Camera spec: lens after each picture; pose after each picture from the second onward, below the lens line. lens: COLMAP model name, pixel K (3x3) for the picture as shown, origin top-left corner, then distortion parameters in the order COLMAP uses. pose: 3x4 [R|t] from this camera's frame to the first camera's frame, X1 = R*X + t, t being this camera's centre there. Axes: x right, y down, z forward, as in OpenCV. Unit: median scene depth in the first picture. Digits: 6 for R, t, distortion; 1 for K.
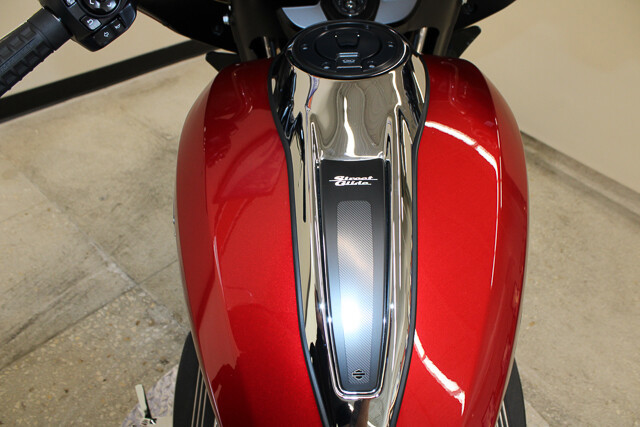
lens RADIAL K [[521.7, 0, 318.1], [0, 521.7, 215.2], [0, 0, 1]] dist [-0.144232, 0.106392]
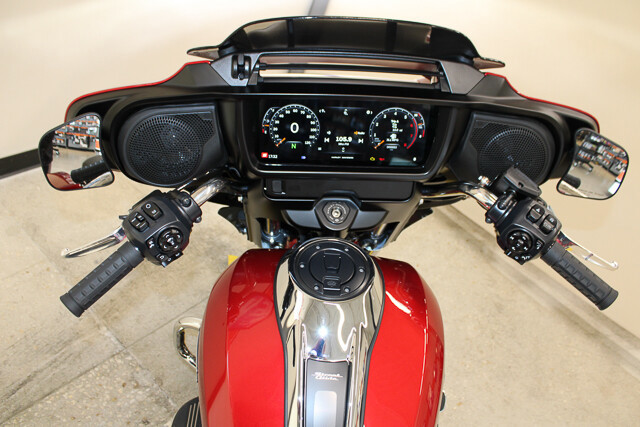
lens RADIAL K [[521.7, 0, 322.0], [0, 521.7, 212.8], [0, 0, 1]] dist [-0.144232, 0.106392]
pose [[0.991249, 0.103596, 0.081817, -0.036026], [-0.100149, 0.993946, -0.045172, -0.140442], [-0.086001, 0.036583, 0.995623, -0.159256]]
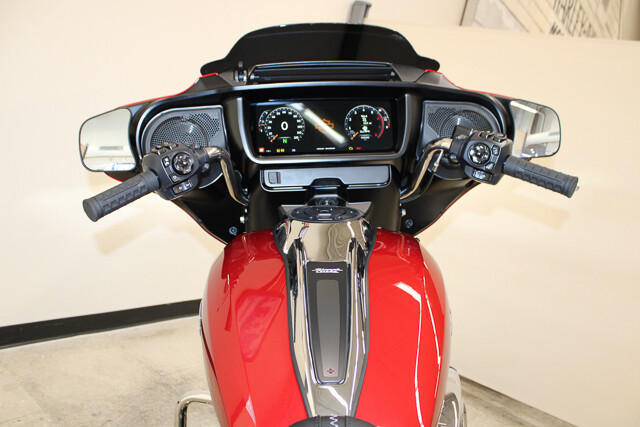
lens RADIAL K [[521.7, 0, 321.4], [0, 521.7, 216.1], [0, 0, 1]] dist [-0.144232, 0.106392]
pose [[0.998751, 0.033811, 0.036780, -0.003944], [-0.007643, 0.830940, -0.556309, 0.203779], [-0.049371, 0.555333, 0.830161, -0.120132]]
